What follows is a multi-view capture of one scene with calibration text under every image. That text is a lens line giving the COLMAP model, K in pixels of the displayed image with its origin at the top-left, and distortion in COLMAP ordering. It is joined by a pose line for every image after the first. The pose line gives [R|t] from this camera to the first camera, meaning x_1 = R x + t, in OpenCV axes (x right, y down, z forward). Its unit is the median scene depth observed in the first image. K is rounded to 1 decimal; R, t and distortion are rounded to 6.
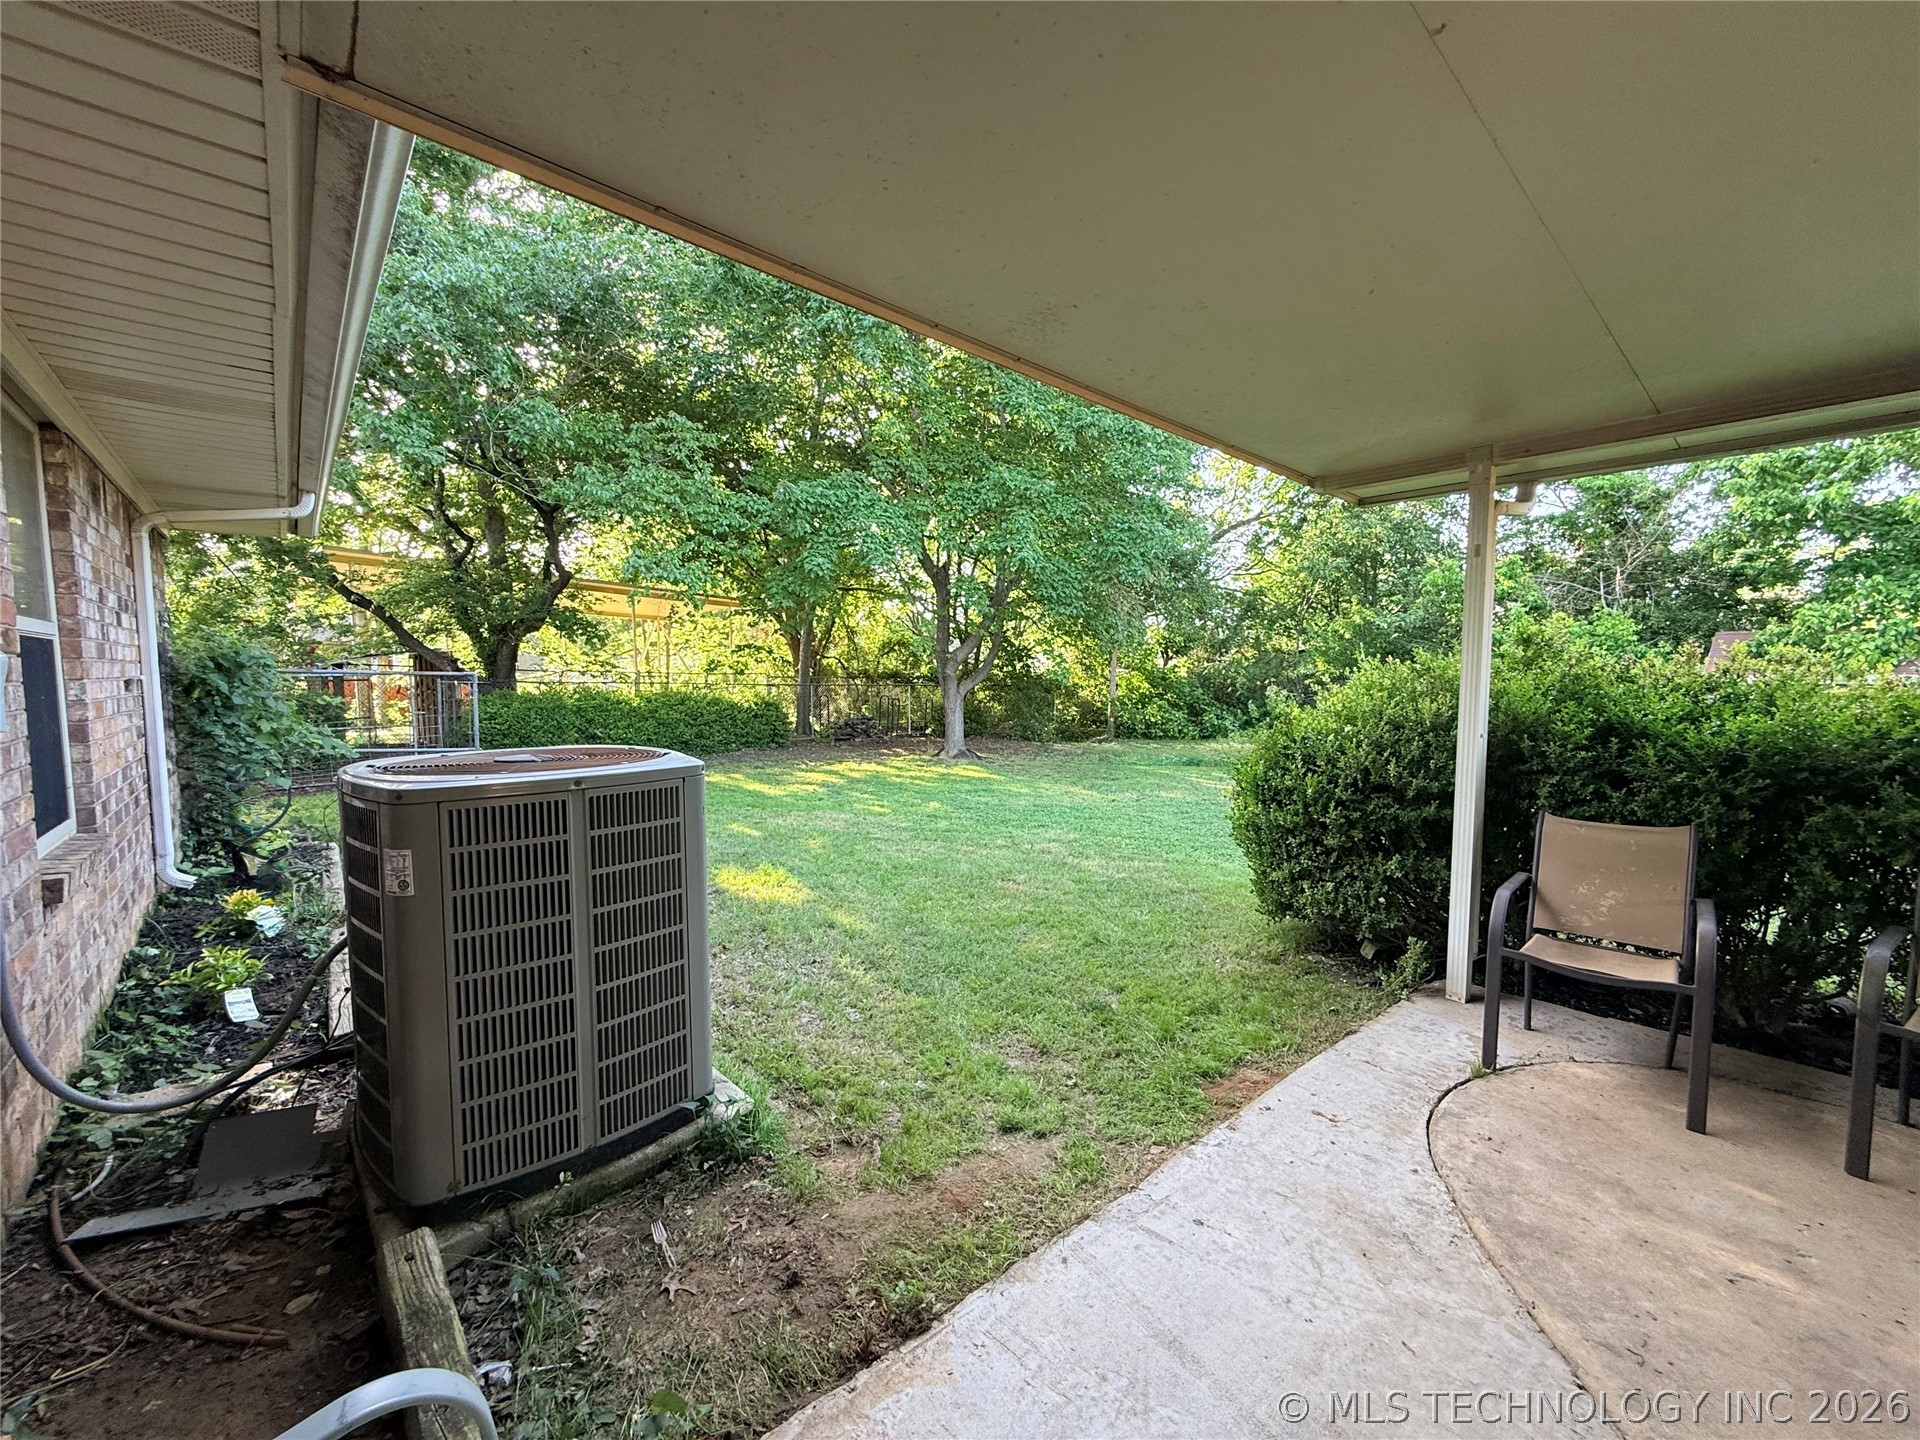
lens RADIAL K [[762.3, 0, 951.1], [0, 762.3, 717.8], [0, 0, 1]] dist [-0.001137, -0.000660]
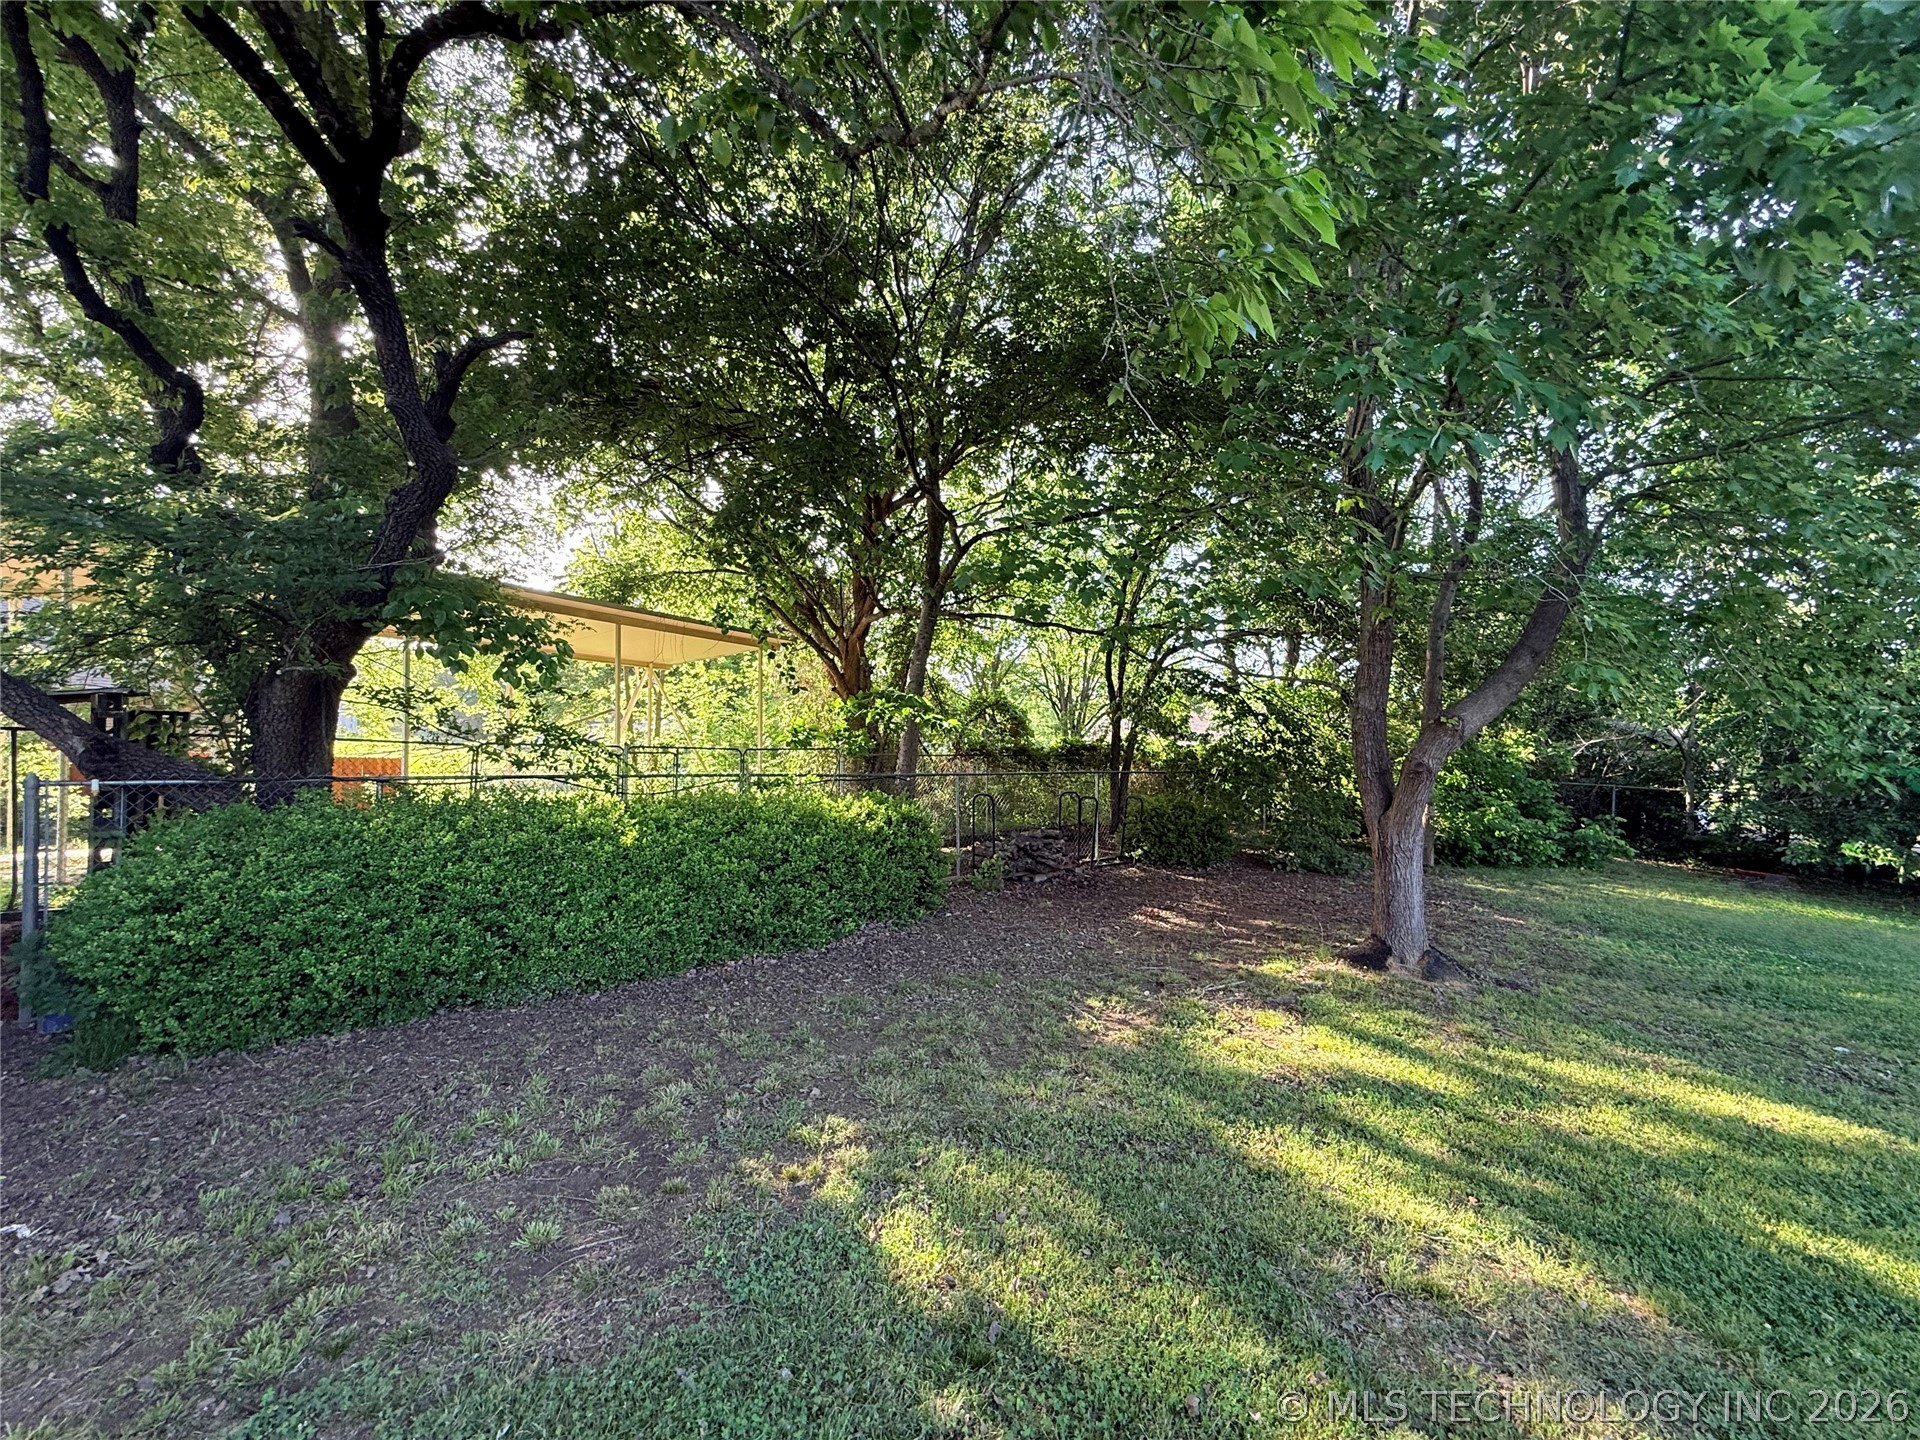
lens RADIAL K [[762.3, 0, 951.1], [0, 762.3, 717.8], [0, 0, 1]] dist [-0.001137, -0.000660]
pose [[0.999401, 0.012494, 0.032267, -0.164466], [-0.009563, 0.995947, -0.089433, -0.028346], [-0.033253, 0.089071, 0.995470, 0.375750]]
